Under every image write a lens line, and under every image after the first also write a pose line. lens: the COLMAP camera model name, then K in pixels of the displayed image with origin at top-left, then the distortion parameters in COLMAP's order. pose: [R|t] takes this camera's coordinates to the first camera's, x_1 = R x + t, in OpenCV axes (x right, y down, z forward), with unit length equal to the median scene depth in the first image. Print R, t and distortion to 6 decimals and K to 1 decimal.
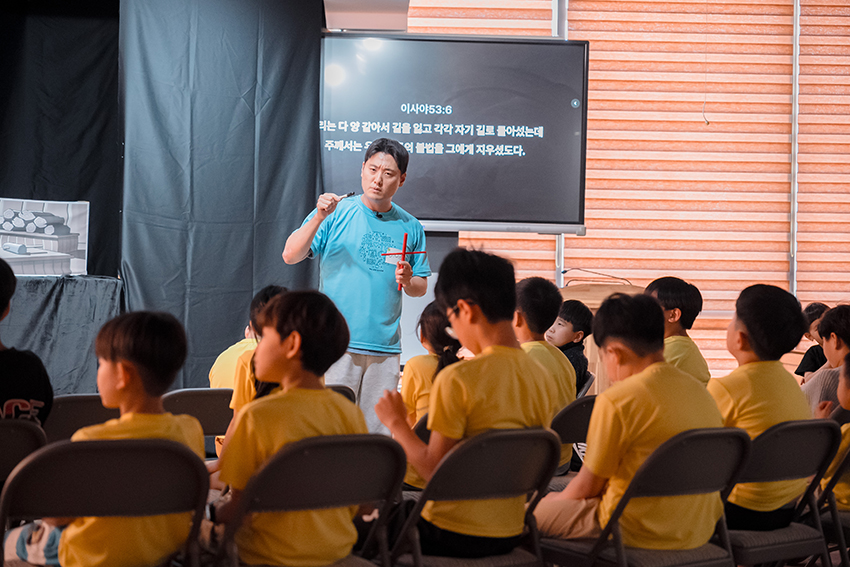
lens RADIAL K [[1642.9, 0, 416.0], [0, 1642.9, 289.2], [0, 0, 1]] dist [0.067667, 0.000000]
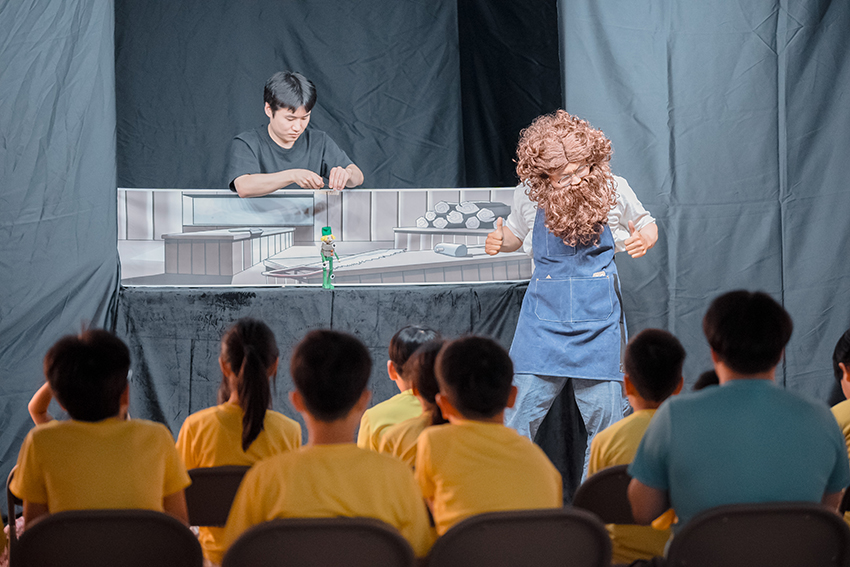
lens RADIAL K [[2686.5, 0, 424.3], [0, 2686.5, 286.6], [0, 0, 1]] dist [-0.199065, 0.000000]
pose [[0.793293, -0.014441, -0.608668, 0.528882], [0.032800, 0.999281, 0.019040, -0.031208], [0.607955, -0.035069, 0.793196, -0.049423]]
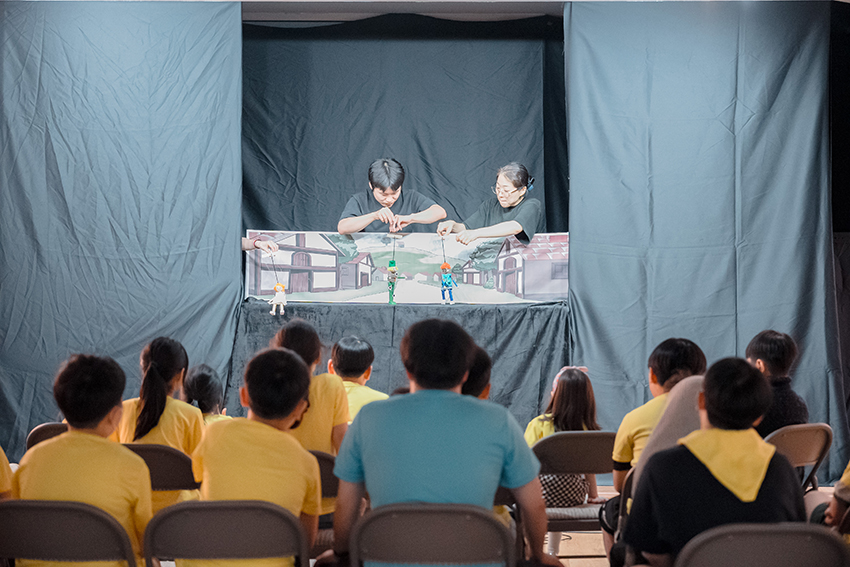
lens RADIAL K [[1642.9, 0, 431.1], [0, 1642.9, 280.1], [0, 0, 1]] dist [0.067667, 0.000000]
pose [[0.650247, -0.006743, -0.759693, 0.553201], [0.015849, 0.999863, 0.004691, -0.028465], [0.759558, -0.015091, 0.650265, 0.239502]]
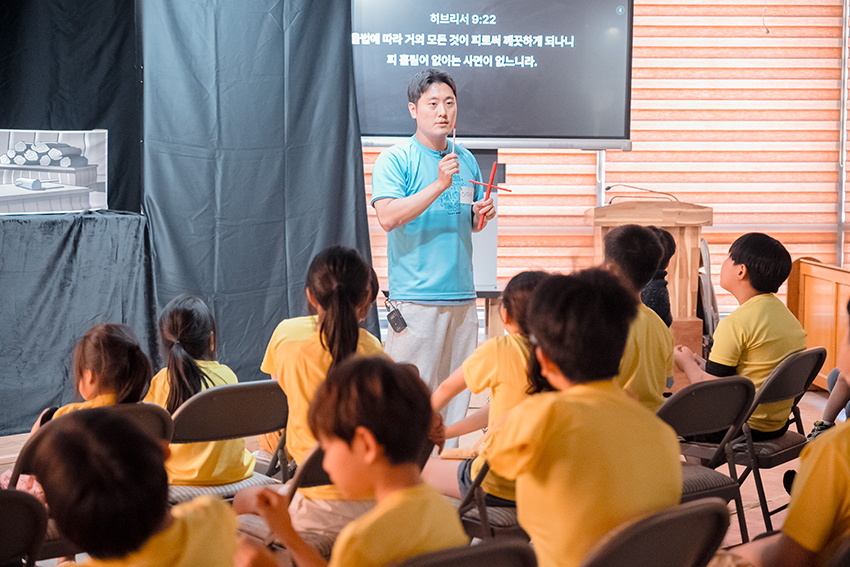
lens RADIAL K [[1480.6, 0, 425.7], [0, 1480.6, 284.7], [0, 0, 1]] dist [0.033904, 0.000000]
pose [[0.999821, -0.017300, 0.007712, -0.028073], [0.016623, 0.996615, 0.080508, -0.030688], [-0.009079, -0.080366, 0.996724, 0.162971]]
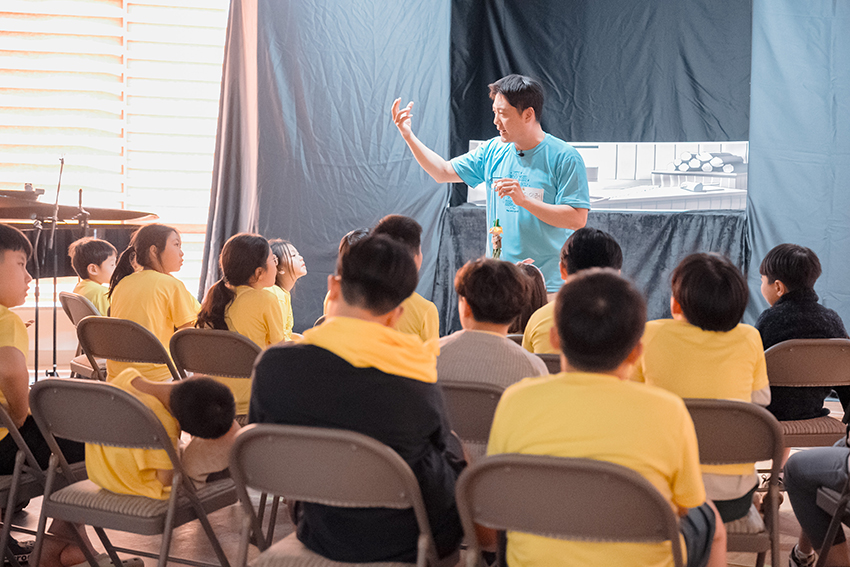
lens RADIAL K [[1386.6, 0, 433.9], [0, 1386.6, 238.1], [0, 0, 1]] dist [-0.015776, 0.000000]
pose [[0.276572, 0.015691, -0.960865, 0.588445], [0.001871, 0.999856, 0.016867, -0.006040], [0.960991, -0.006463, 0.276503, 0.556336]]
